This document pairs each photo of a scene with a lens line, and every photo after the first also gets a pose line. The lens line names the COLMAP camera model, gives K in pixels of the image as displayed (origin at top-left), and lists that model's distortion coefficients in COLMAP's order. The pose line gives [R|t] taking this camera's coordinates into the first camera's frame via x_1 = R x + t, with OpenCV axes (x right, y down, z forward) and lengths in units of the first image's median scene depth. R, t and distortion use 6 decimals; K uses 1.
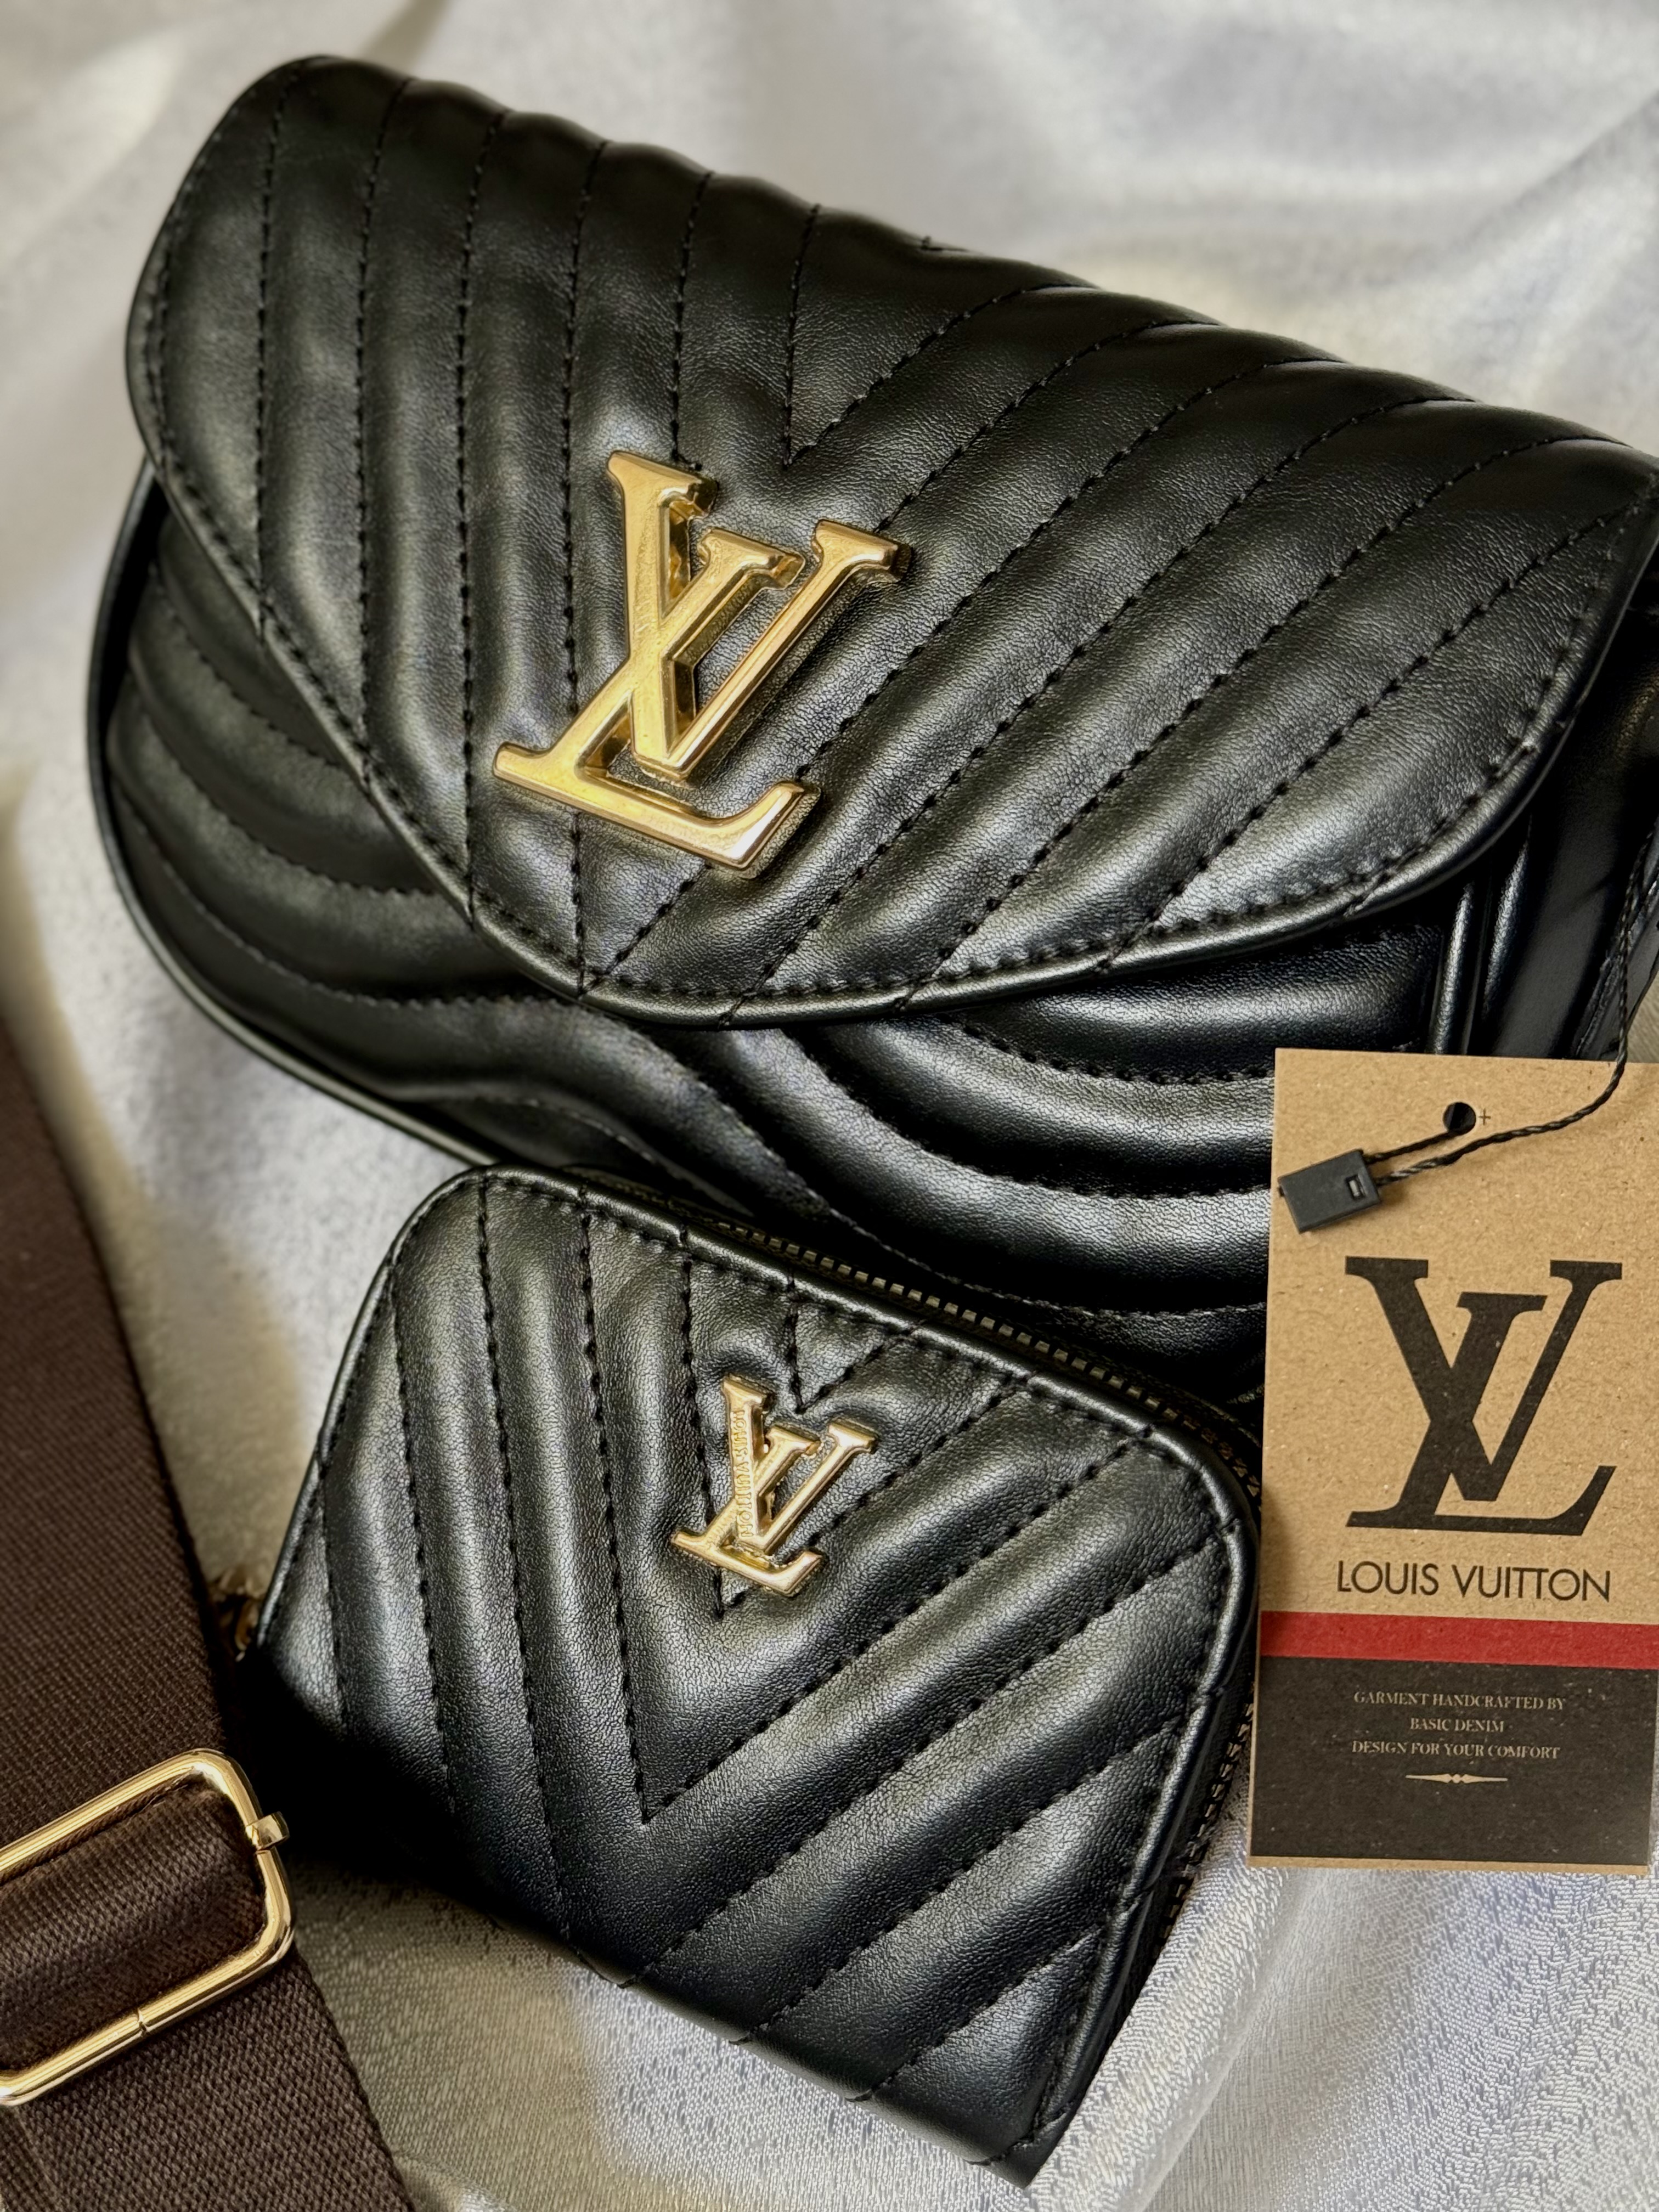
lens RADIAL K [[3182.7, 0, 829.5], [0, 3182.7, 1106.0], [0, 0, 1]] dist [0.177108, -0.330261]
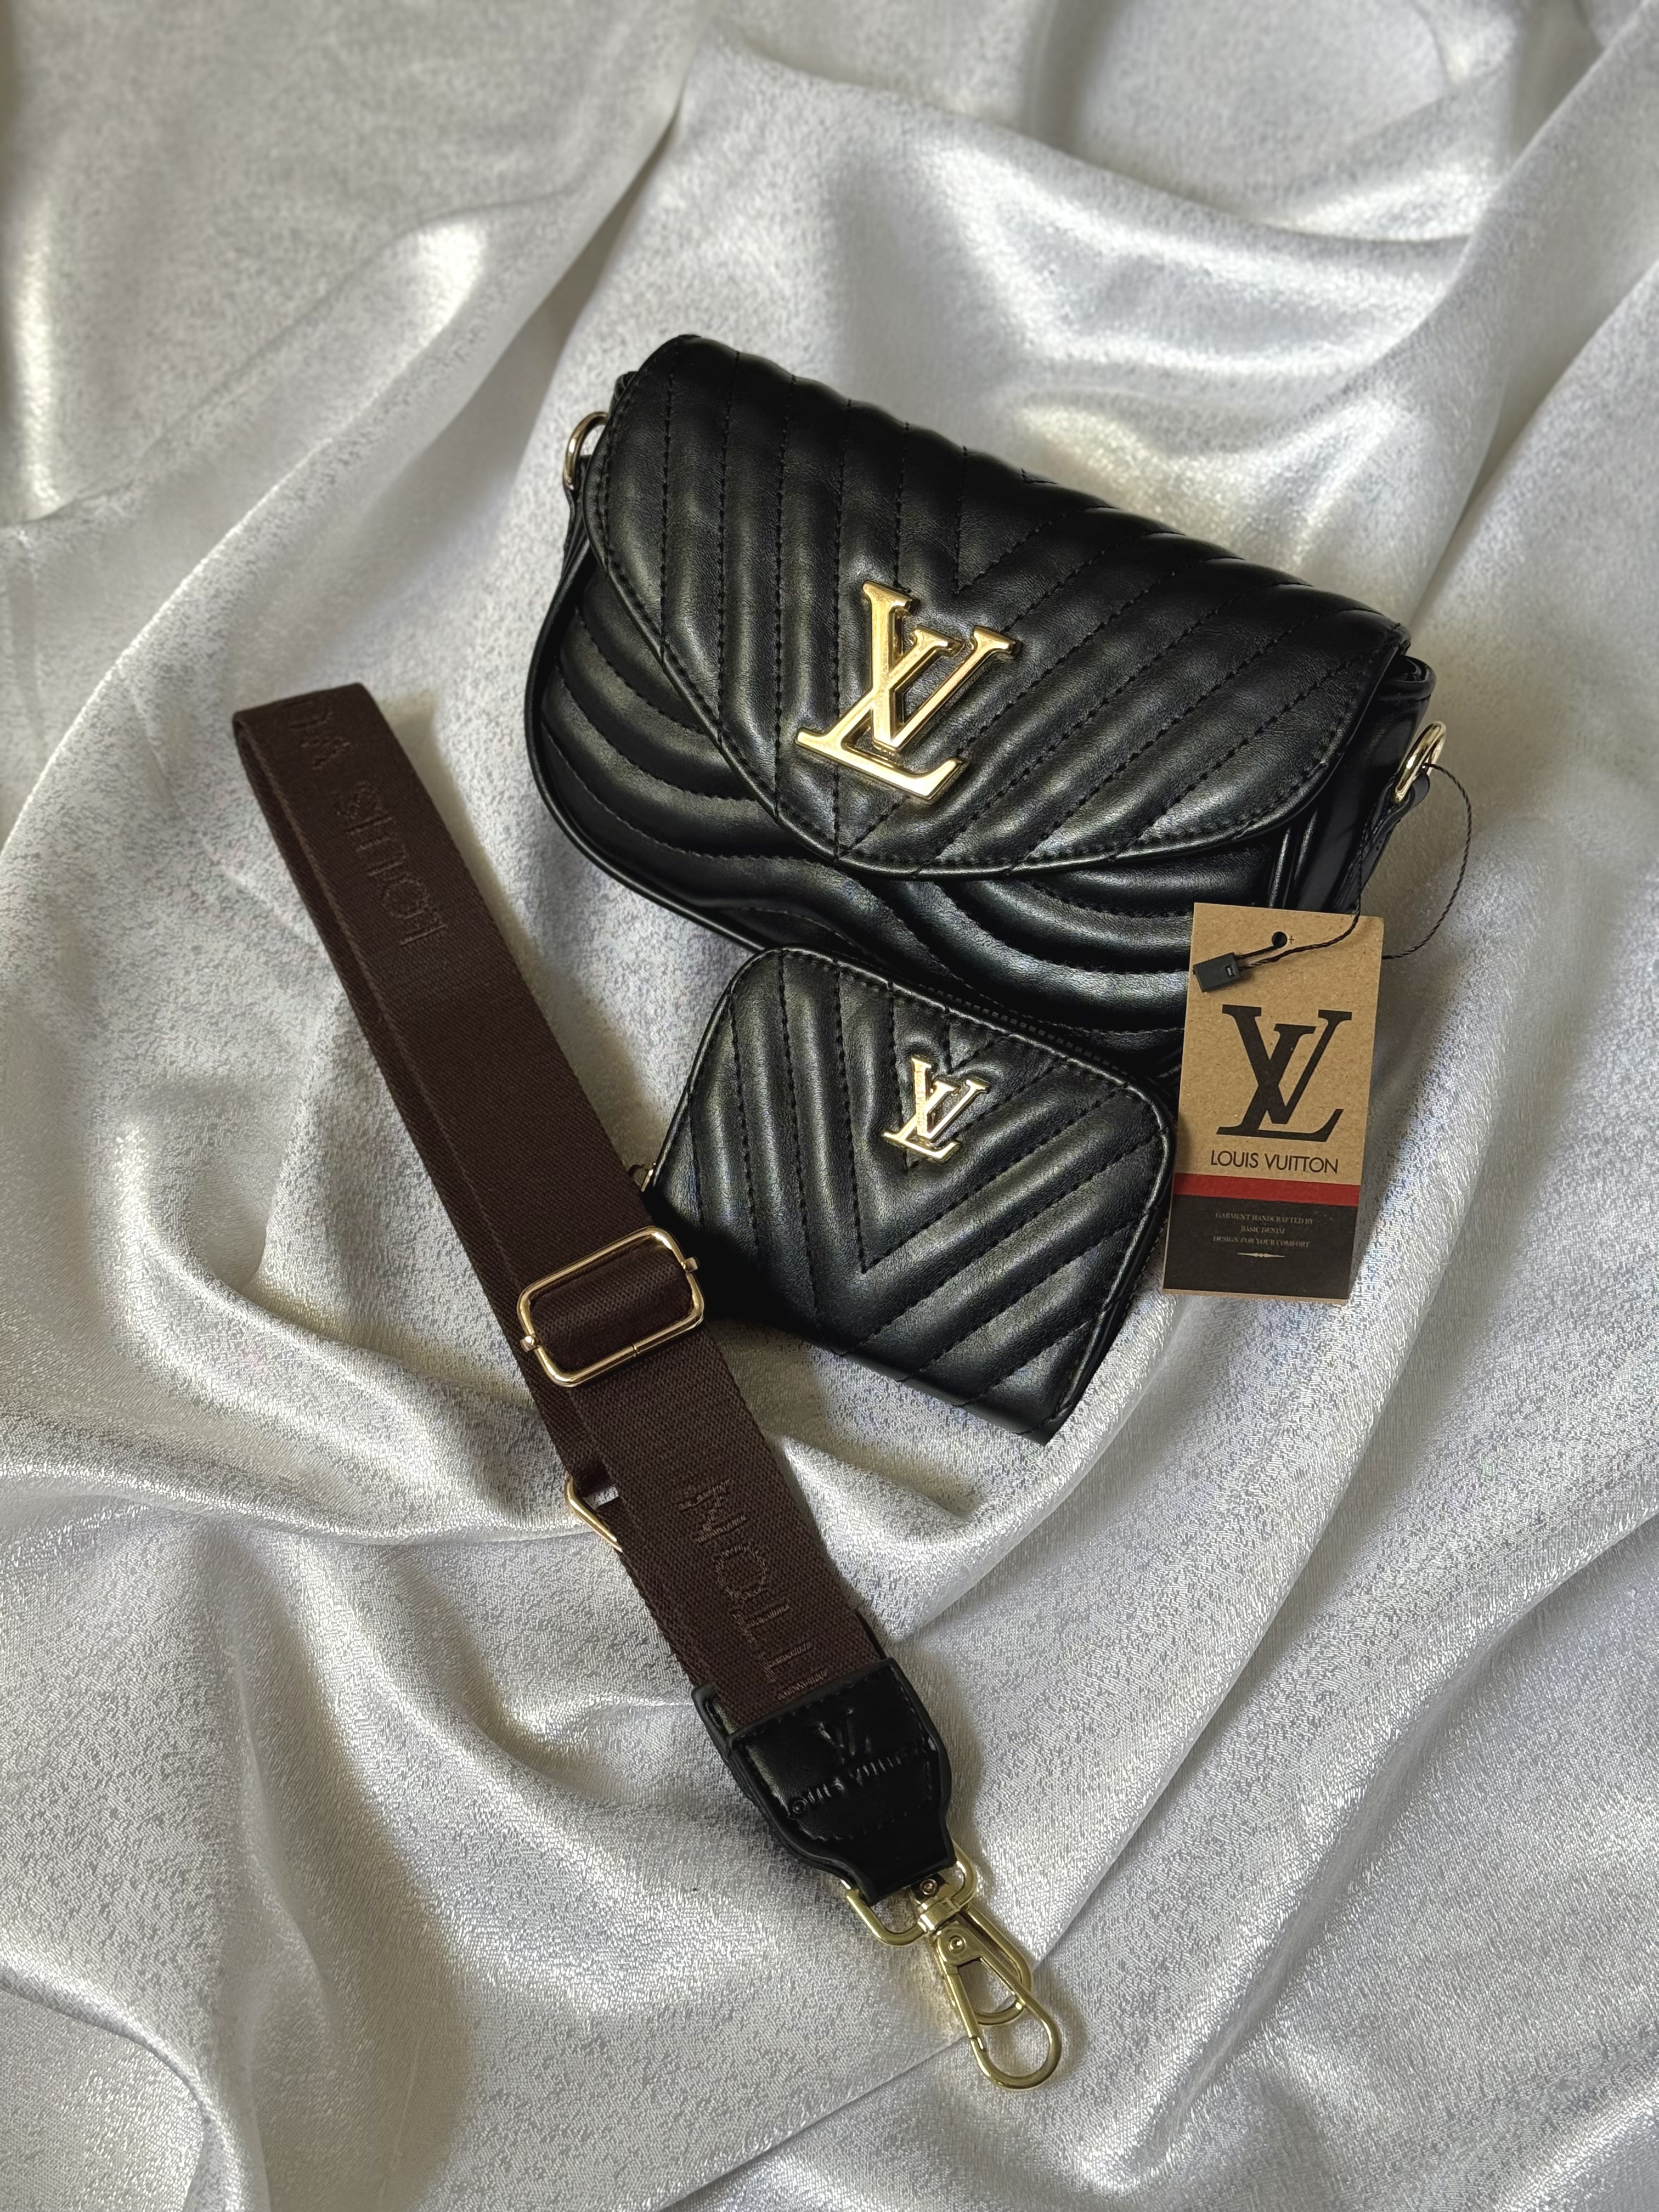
lens RADIAL K [[3182.7, 0, 829.5], [0, 3182.7, 1106.0], [0, 0, 1]] dist [0.177108, -0.330261]
pose [[0.994234, 0.032869, 0.102074, -0.289724], [-0.039277, 0.997339, 0.061413, -0.004131], [-0.099784, -0.065068, 0.992879, -0.993431]]
